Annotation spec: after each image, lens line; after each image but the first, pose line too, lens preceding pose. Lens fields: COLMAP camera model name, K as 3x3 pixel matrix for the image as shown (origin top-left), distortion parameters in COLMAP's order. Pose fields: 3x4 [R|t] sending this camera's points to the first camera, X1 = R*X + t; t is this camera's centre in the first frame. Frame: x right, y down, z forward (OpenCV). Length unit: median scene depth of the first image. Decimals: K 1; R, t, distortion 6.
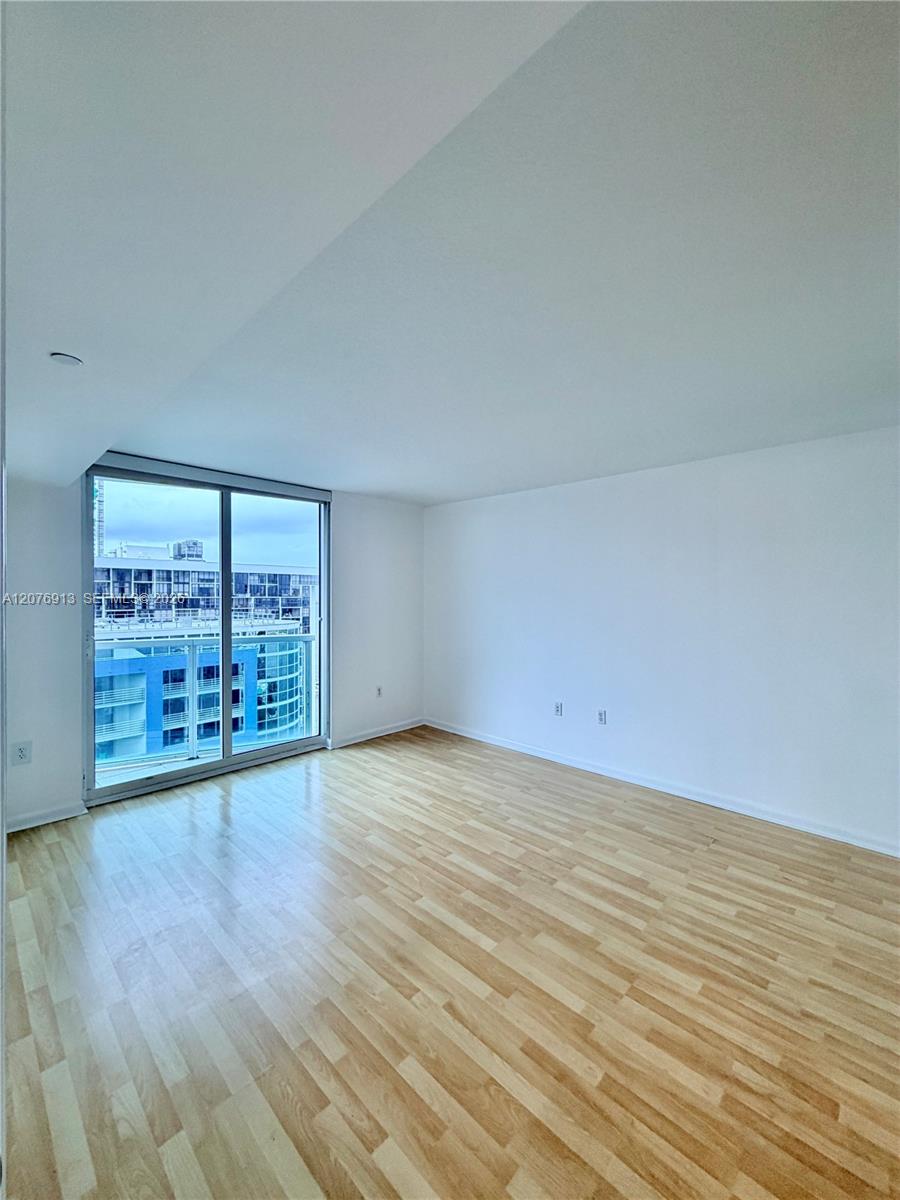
lens RADIAL K [[477.3, 0, 449.4], [0, 477.3, 597.8], [0, 0, 1]] dist [-0.000534, -0.000103]
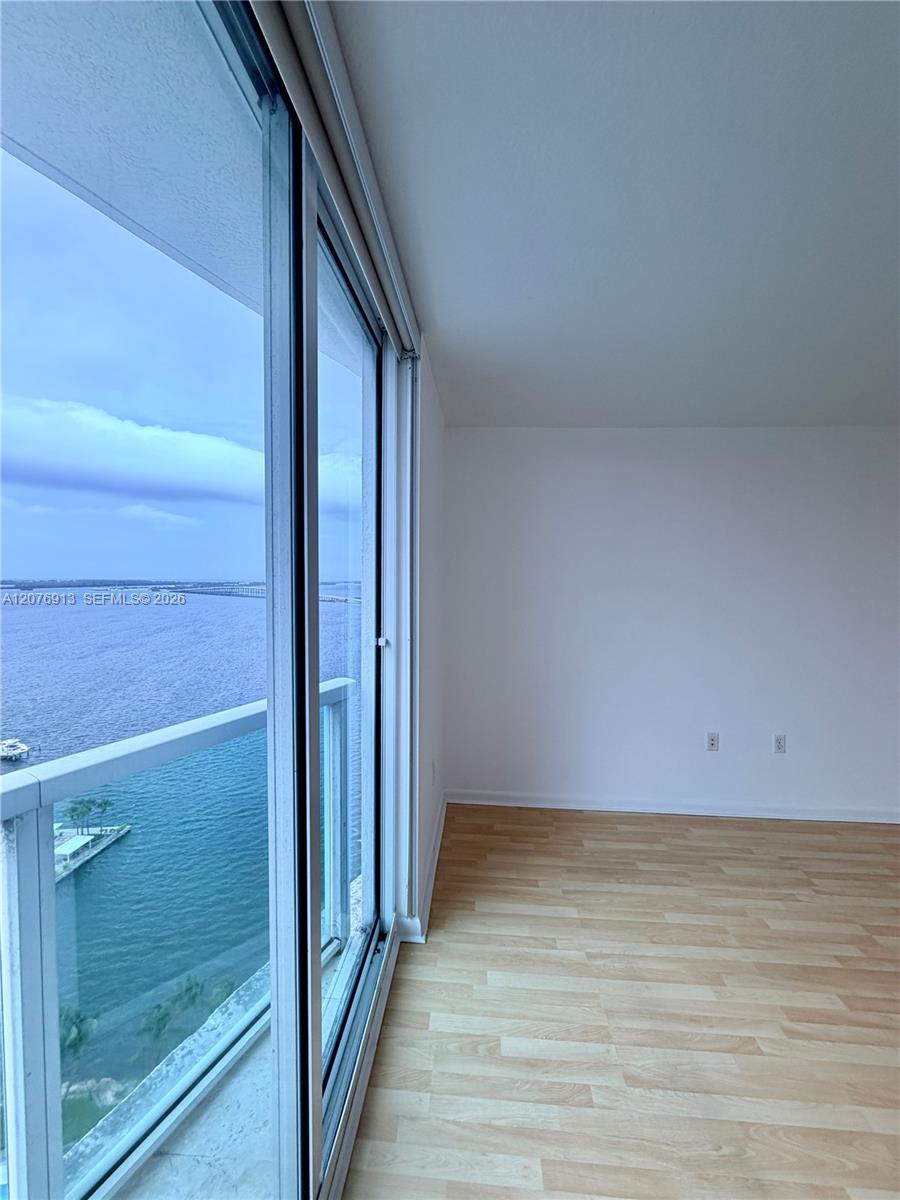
lens RADIAL K [[477.3, 0, 449.4], [0, 477.3, 597.8], [0, 0, 1]] dist [-0.000534, -0.000103]
pose [[0.770694, -0.021542, 0.636841, -0.497315], [-0.003449, 0.999273, 0.037976, -0.009862], [-0.637196, -0.031464, 0.770059, 0.659700]]
